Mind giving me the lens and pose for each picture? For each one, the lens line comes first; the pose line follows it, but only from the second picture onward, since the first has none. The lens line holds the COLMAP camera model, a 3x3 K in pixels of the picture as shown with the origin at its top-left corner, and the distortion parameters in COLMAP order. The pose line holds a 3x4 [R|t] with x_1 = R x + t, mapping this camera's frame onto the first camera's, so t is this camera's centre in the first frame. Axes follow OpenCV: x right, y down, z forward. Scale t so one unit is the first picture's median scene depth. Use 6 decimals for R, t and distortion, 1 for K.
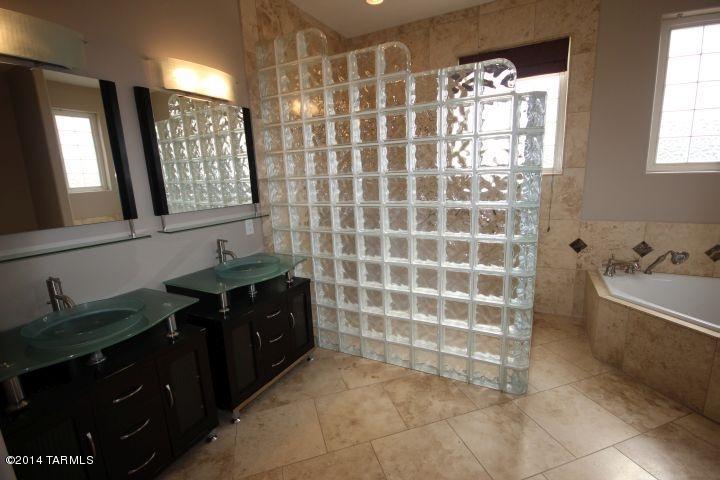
lens RADIAL K [[333.8, 0, 366.5], [0, 333.8, 241.1], [0, 0, 1]] dist [-0.001467, -0.000820]
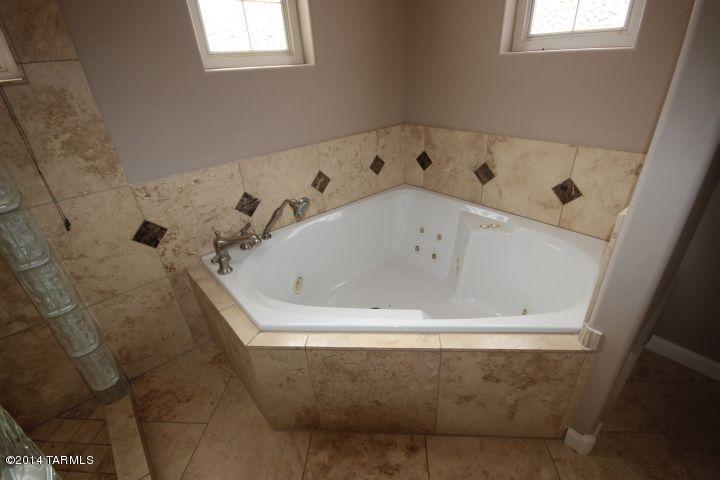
lens RADIAL K [[333.8, 0, 366.5], [0, 333.8, 241.1], [0, 0, 1]] dist [-0.001467, -0.000820]
pose [[0.370352, -0.427352, 0.824748, 0.365248], [0.225672, 0.902678, 0.366395, -0.092902], [-0.901061, 0.050428, 0.430750, 0.533029]]
